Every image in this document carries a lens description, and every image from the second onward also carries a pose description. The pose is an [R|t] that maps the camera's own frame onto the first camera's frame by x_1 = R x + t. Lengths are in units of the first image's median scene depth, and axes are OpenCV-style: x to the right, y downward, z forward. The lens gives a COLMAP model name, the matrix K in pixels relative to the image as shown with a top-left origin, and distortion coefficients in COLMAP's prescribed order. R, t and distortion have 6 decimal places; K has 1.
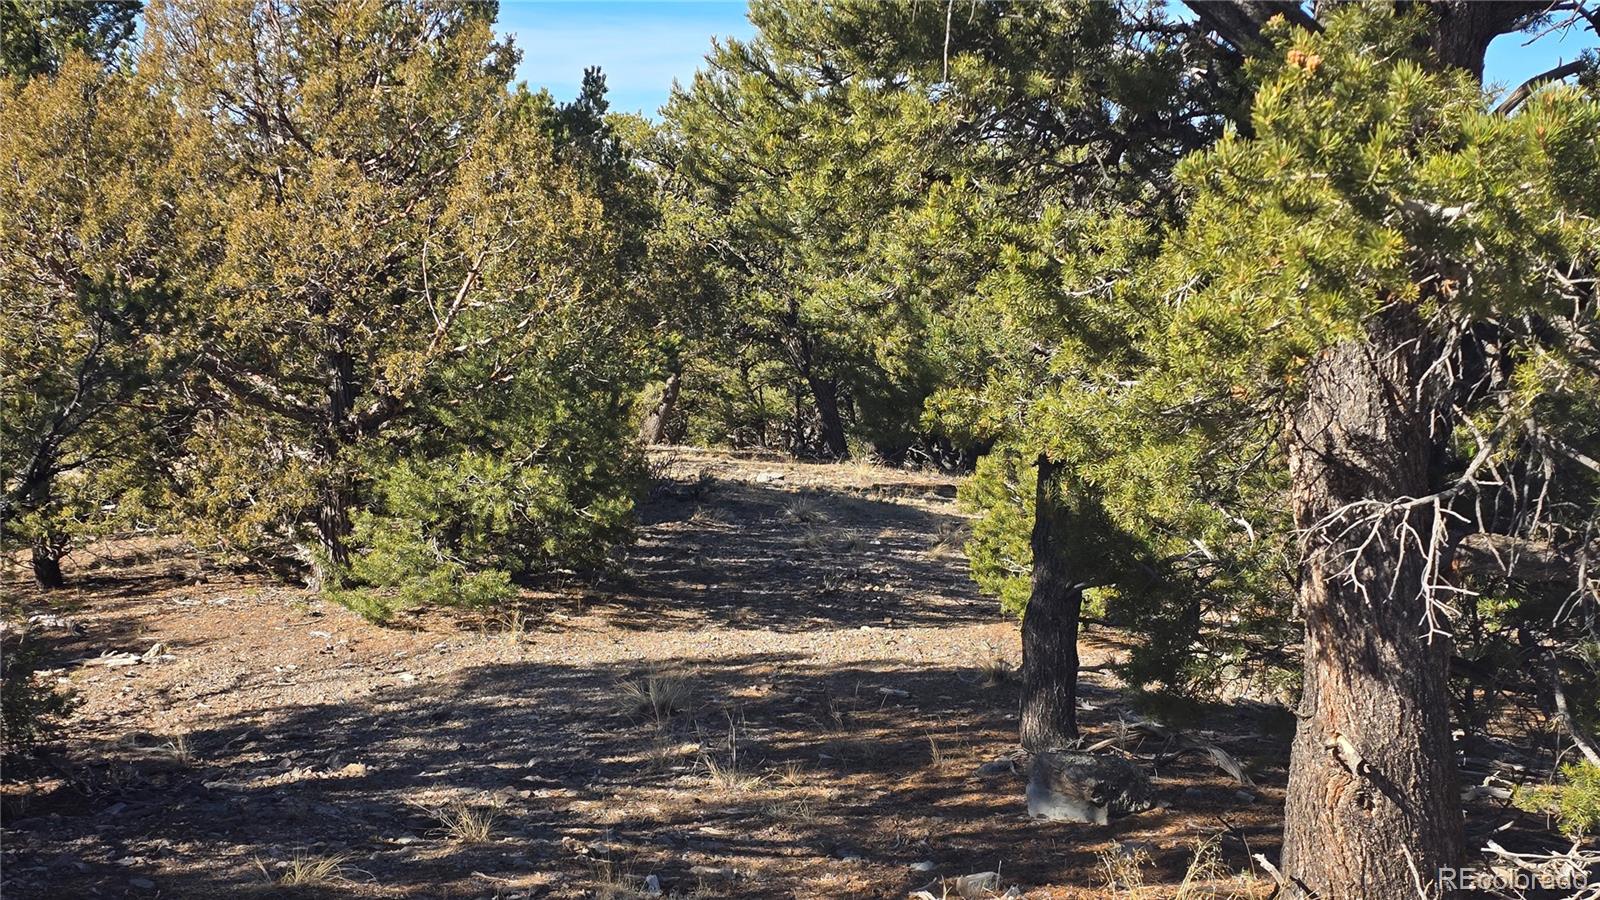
lens RADIAL K [[2111.9, 0, 805.1], [0, 2111.9, 438.6], [0, 0, 1]] dist [0.044736, 0.000000]
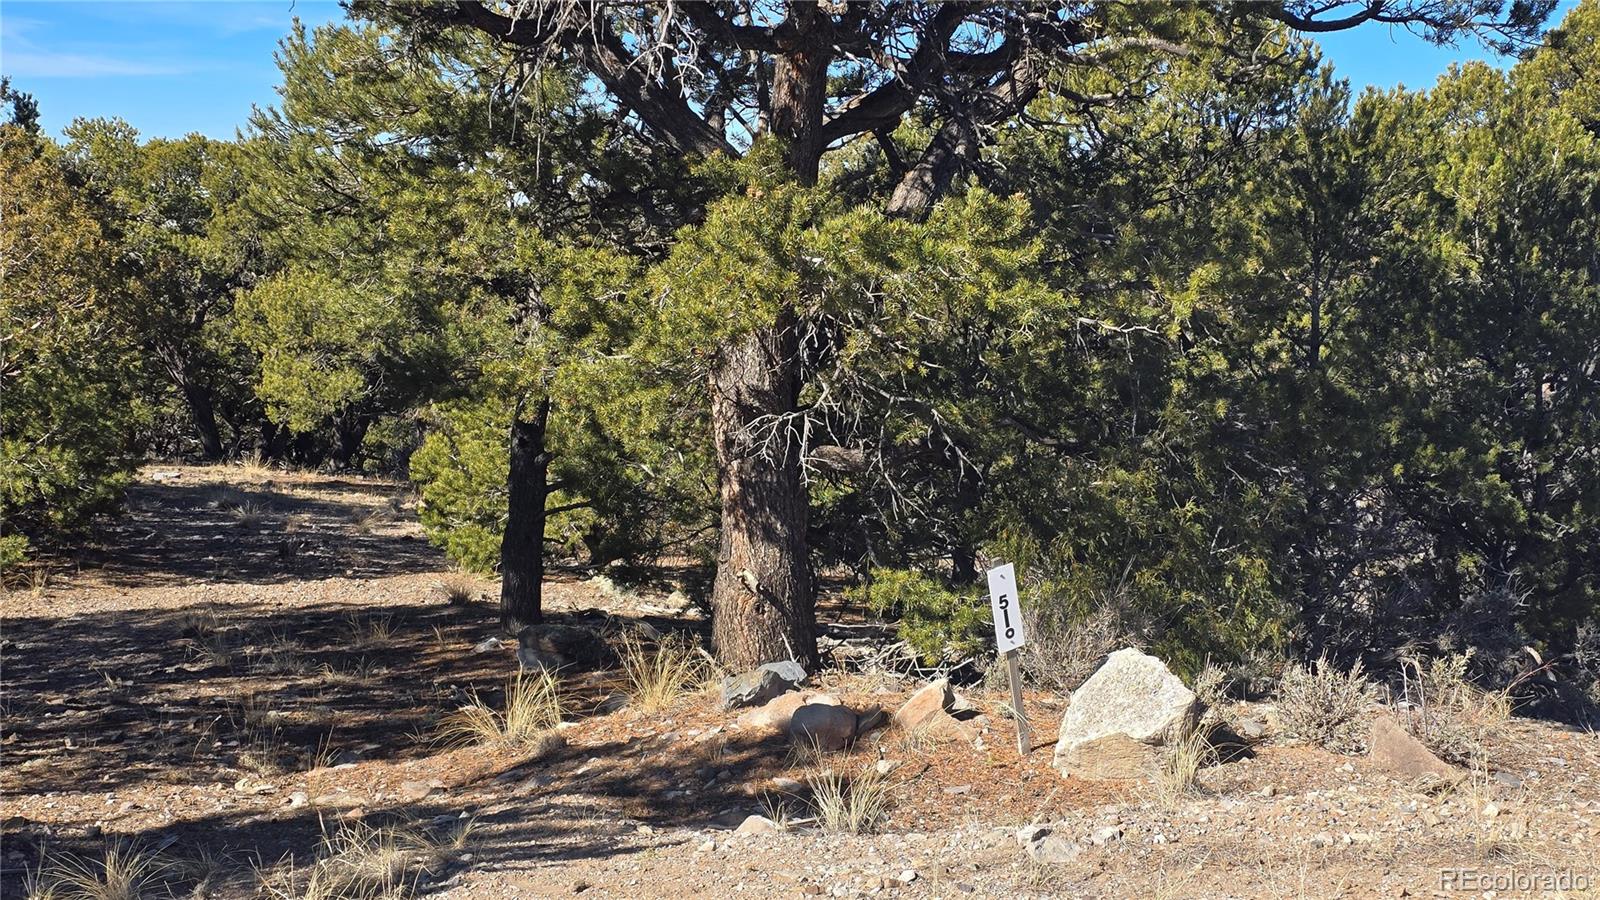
lens RADIAL K [[2111.9, 0, 796.9], [0, 2111.9, 447.5], [0, 0, 1]] dist [0.044736, 0.000000]
pose [[0.952682, -0.018308, 0.303416, -0.206494], [0.018566, 0.999826, 0.002033, 0.042839], [-0.303400, 0.003696, 0.952856, -0.578124]]
